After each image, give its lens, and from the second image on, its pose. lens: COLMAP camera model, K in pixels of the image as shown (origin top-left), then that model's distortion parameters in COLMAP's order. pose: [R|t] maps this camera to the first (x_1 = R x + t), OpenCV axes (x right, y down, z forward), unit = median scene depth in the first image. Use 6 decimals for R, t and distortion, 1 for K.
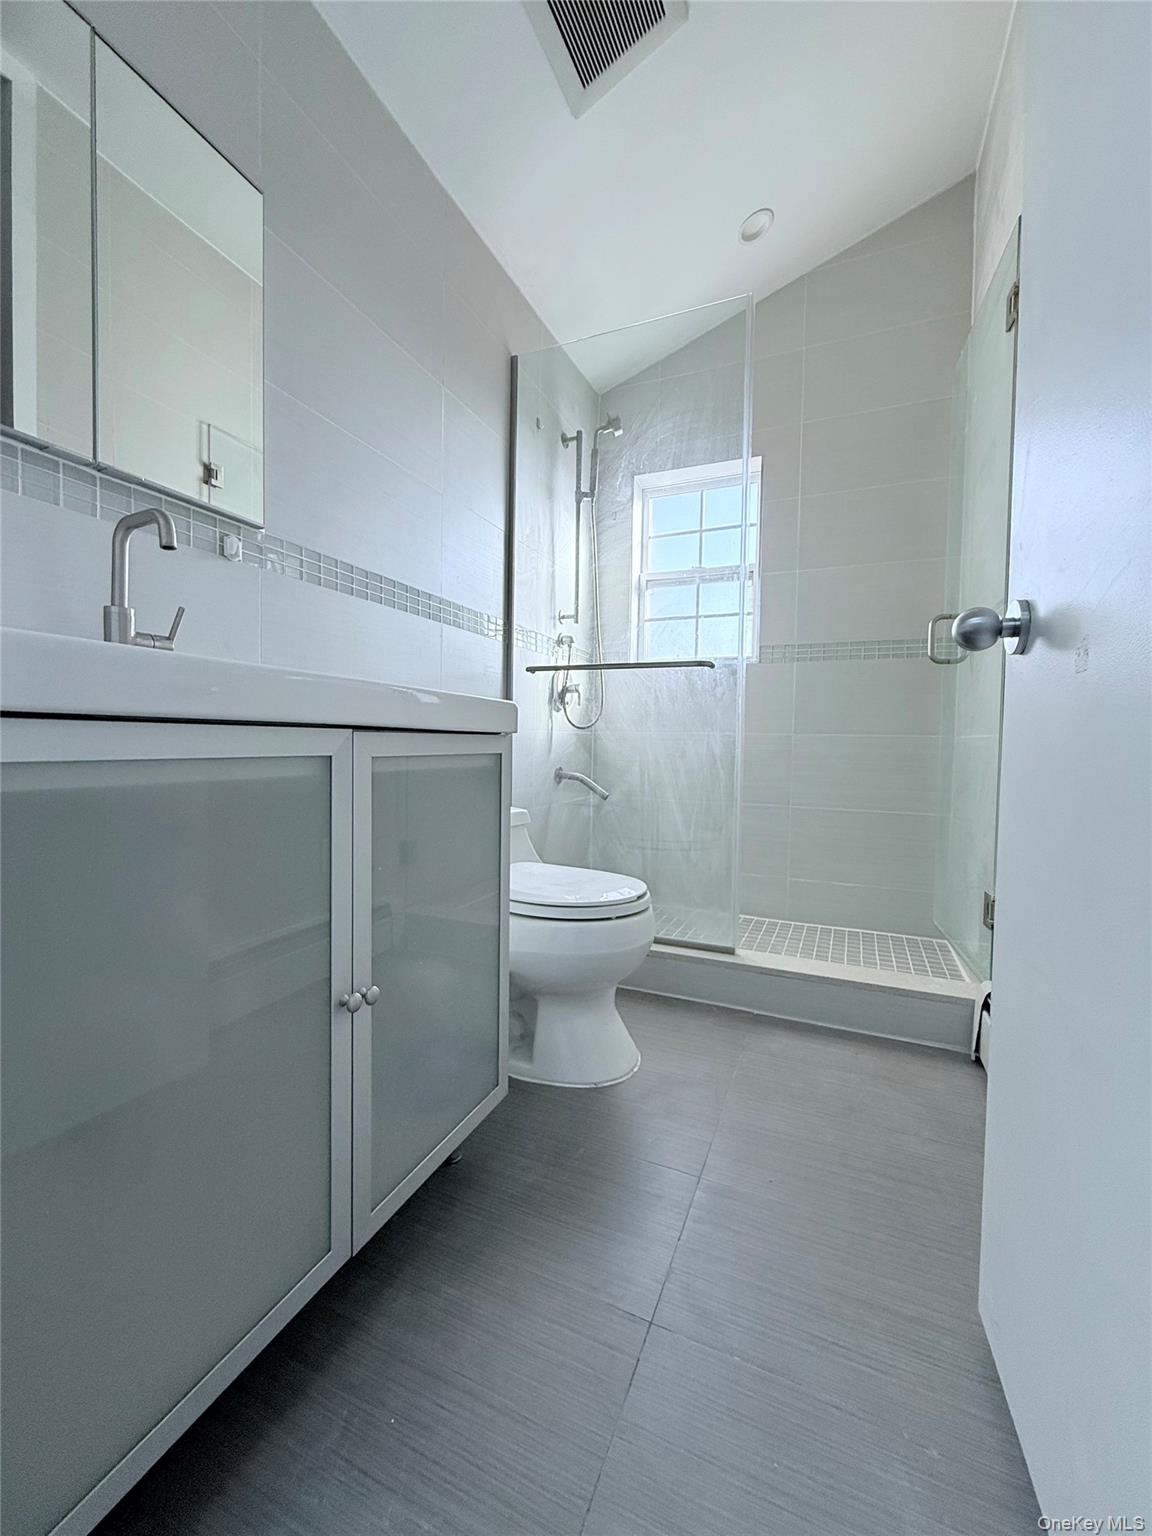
lens RADIAL K [[609.7, 0, 575.7], [0, 609.7, 762.5], [0, 0, 1]] dist [-0.005956, 0.000109]
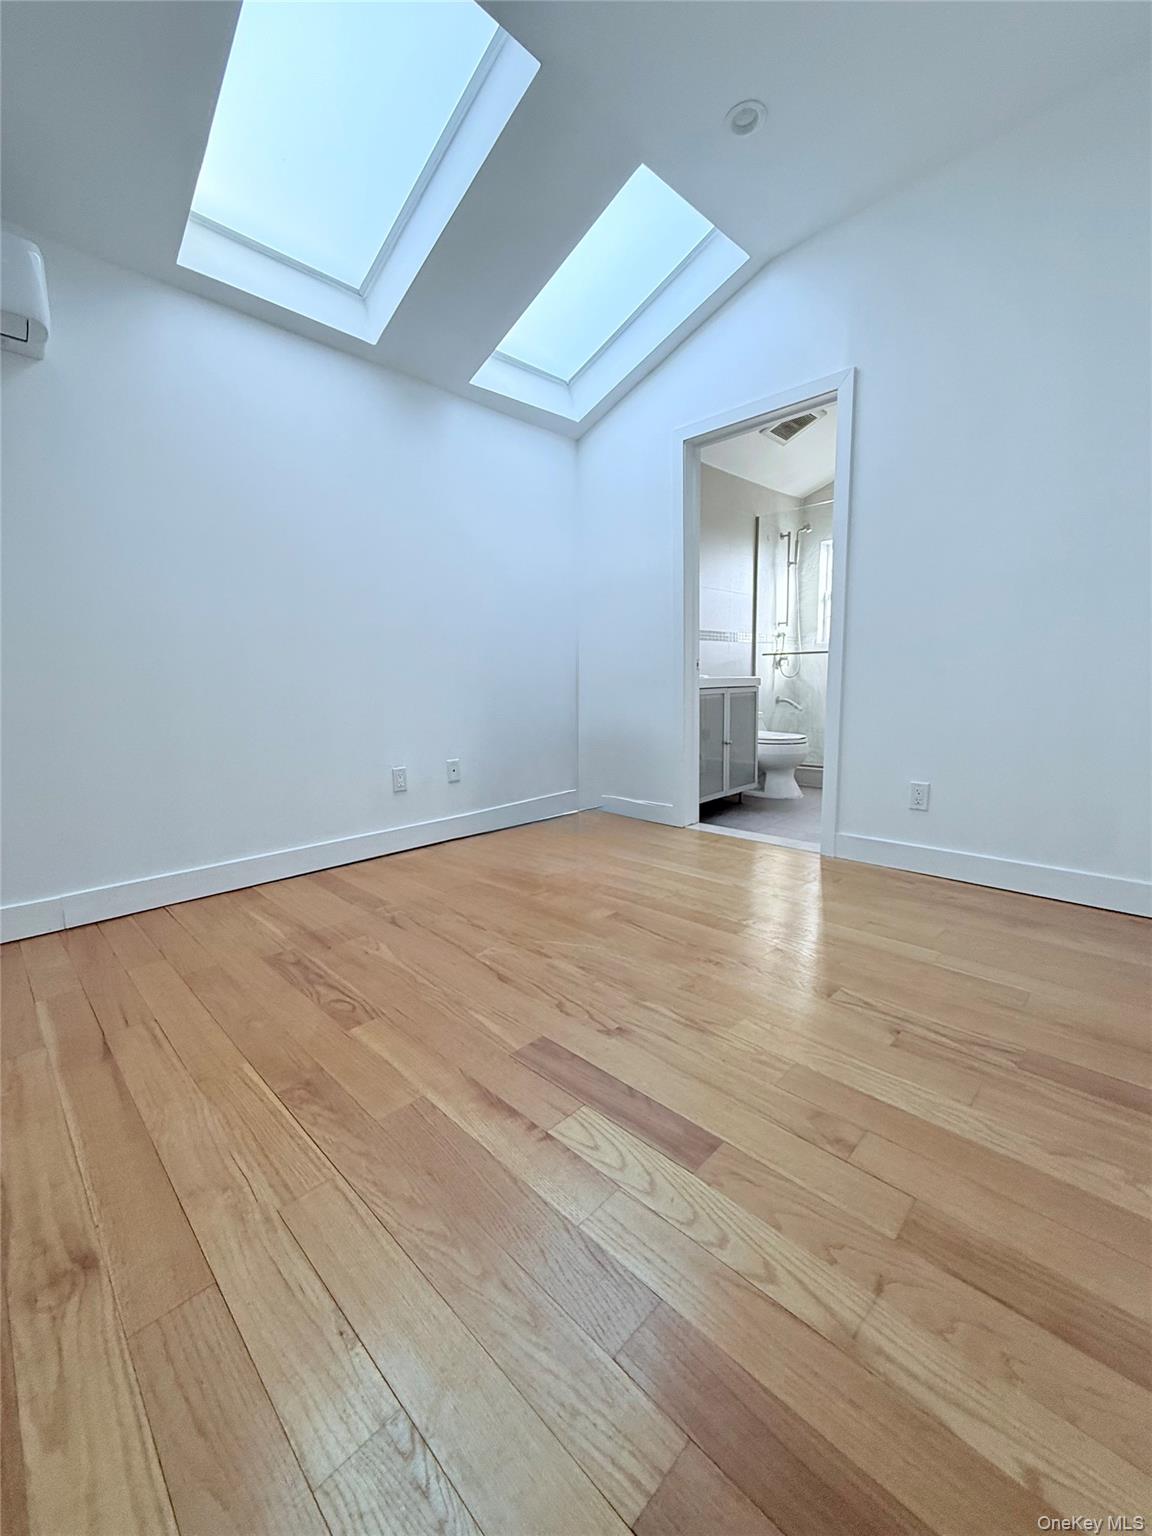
lens RADIAL K [[609.7, 0, 571.9], [0, 609.7, 769.5], [0, 0, 1]] dist [-0.005956, 0.000109]
pose [[0.932312, 0.013453, -0.361404, 0.076956], [0.027140, 0.993888, 0.107009, 0.014583], [0.360635, -0.109574, 0.926248, -1.282947]]
